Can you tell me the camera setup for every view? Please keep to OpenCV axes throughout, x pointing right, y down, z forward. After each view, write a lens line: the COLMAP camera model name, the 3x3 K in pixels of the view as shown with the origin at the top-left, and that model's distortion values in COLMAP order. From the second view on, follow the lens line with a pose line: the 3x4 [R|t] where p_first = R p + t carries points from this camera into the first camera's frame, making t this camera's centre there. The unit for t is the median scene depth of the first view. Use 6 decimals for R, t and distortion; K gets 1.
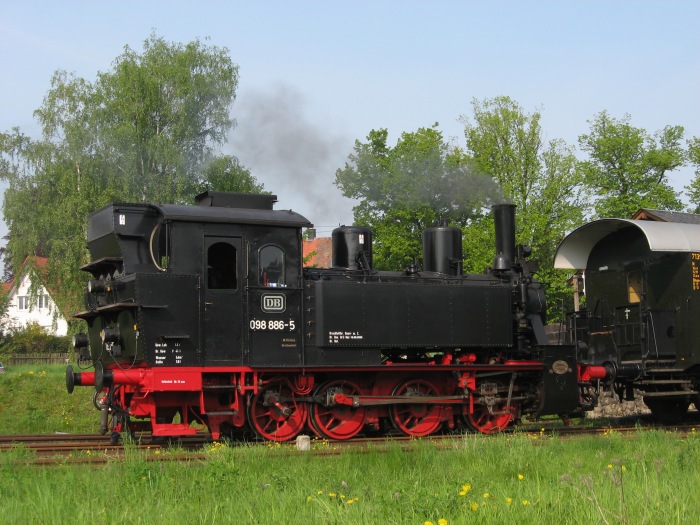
lens RADIAL K [[1172.6, 0, 350.0], [0, 1172.6, 262.5], [0, 0, 1]] dist [0.001588, -1.291227]
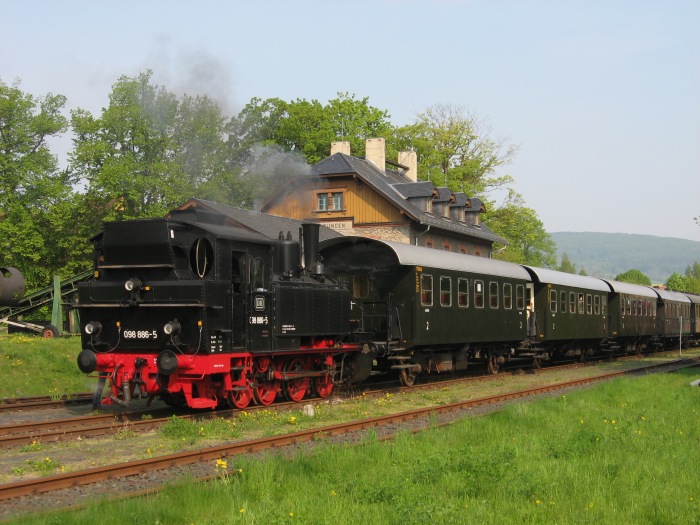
lens RADIAL K [[1172.6, 0, 350.0], [0, 1172.6, 262.5], [0, 0, 1]] dist [0.001588, -1.291227]
pose [[0.780784, 0.046553, 0.623065, -0.787406], [-0.079069, 0.996565, 0.024625, -0.050153], [-0.619778, -0.068492, 0.781783, -0.079963]]
